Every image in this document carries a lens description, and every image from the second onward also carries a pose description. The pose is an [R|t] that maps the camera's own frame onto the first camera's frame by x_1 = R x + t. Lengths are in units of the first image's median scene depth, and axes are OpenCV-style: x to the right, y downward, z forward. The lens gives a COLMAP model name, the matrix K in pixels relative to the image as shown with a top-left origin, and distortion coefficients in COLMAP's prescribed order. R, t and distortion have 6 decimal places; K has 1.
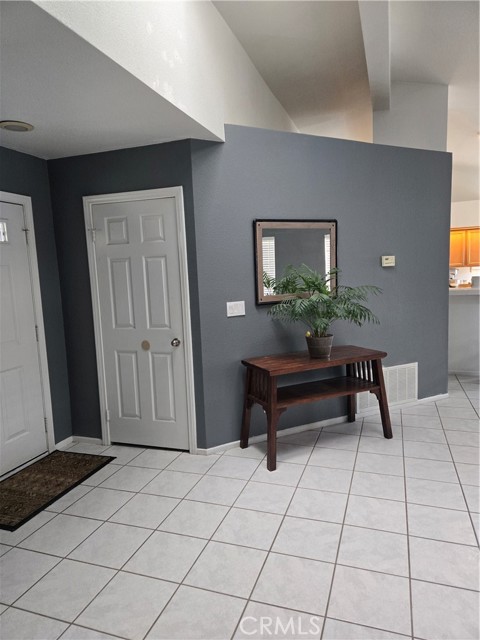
lens RADIAL K [[424.7, 0, 244.2], [0, 424.7, 323.8], [0, 0, 1]] dist [0.078320, -0.053825]
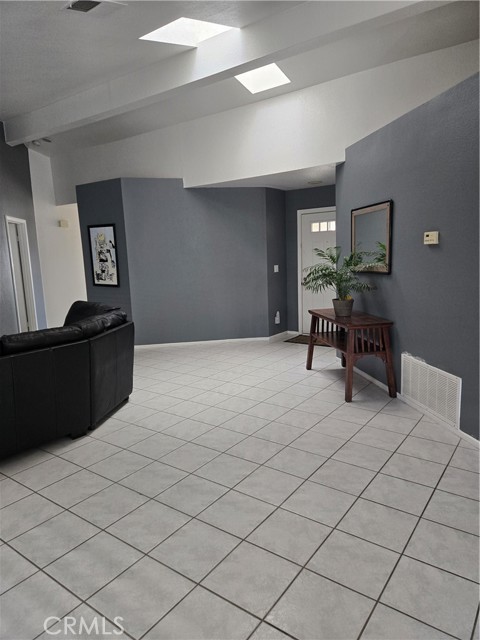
lens RADIAL K [[424.7, 0, 240.9], [0, 424.7, 321.0], [0, 0, 1]] dist [0.078320, -0.053825]
pose [[-0.287990, 0.199571, -0.936607, 1.514102], [-0.073255, 0.970587, 0.229336, -0.185598], [0.954827, 0.134658, -0.264899, 1.066534]]
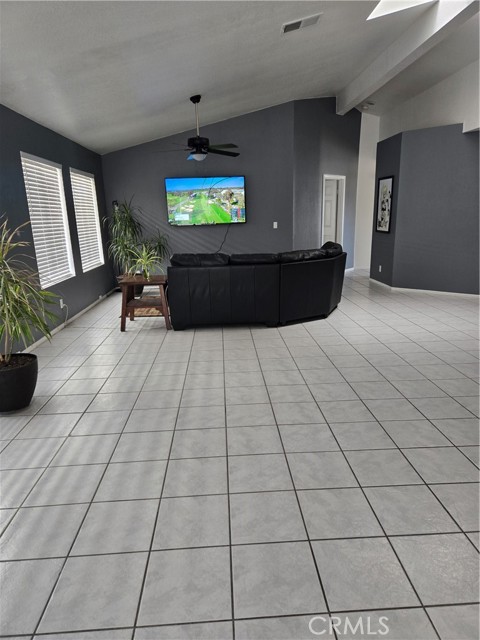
lens RADIAL K [[424.7, 0, 239.2], [0, 424.7, 322.2], [0, 0, 1]] dist [0.078320, -0.053825]
pose [[-0.925679, 0.152269, -0.346312, 1.367949], [0.015843, 0.930220, 0.366660, -0.247553], [0.377977, 0.333924, -0.863498, 1.776399]]
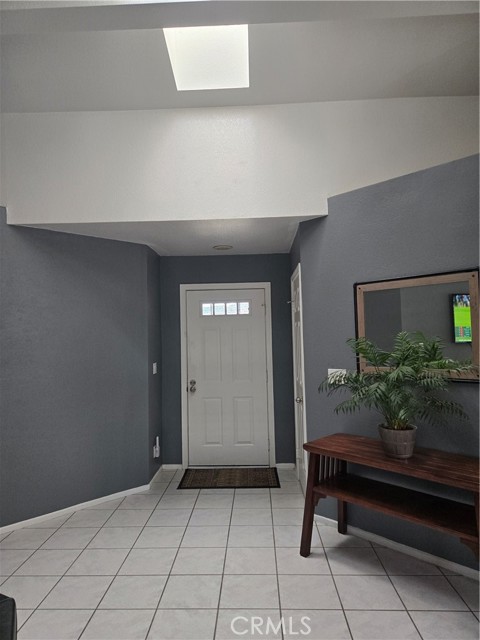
lens RADIAL K [[424.7, 0, 238.3], [0, 424.7, 320.3], [0, 0, 1]] dist [0.078320, -0.053825]
pose [[0.297752, -0.000288, -0.954643, 0.833232], [-0.108957, 0.993455, -0.034284, -0.103657], [0.948405, 0.114223, 0.295771, 0.487626]]
